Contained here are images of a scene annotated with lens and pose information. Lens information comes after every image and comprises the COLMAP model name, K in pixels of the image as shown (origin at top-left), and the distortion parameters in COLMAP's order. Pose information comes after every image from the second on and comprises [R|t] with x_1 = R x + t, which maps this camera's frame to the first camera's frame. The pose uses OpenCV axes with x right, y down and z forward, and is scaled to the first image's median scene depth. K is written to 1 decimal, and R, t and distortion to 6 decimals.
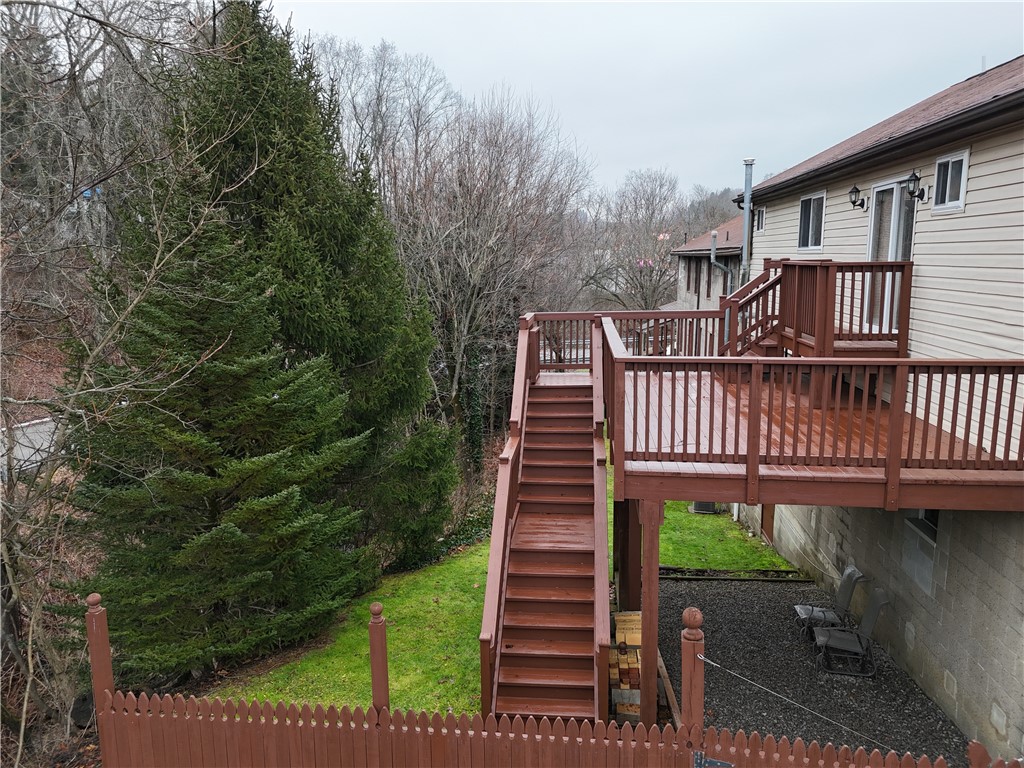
lens RADIAL K [[761.2, 0, 515.0], [0, 761.2, 382.9], [0, 0, 1]] dist [0.055074, -0.002419]
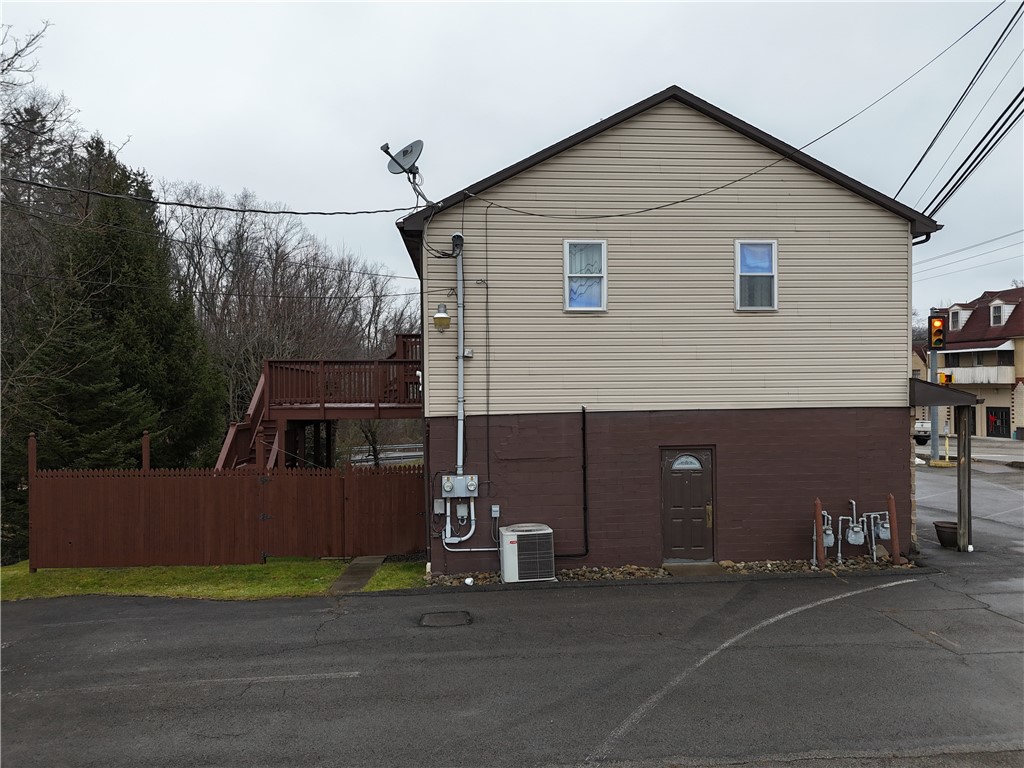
lens RADIAL K [[761.2, 0, 509.7], [0, 761.2, 384.7], [0, 0, 1]] dist [0.055074, -0.002419]
pose [[0.987571, 0.005924, 0.157060, 0.259696], [0.020863, 0.985506, -0.168355, 0.235544], [-0.155781, 0.169539, 0.973133, -0.743105]]
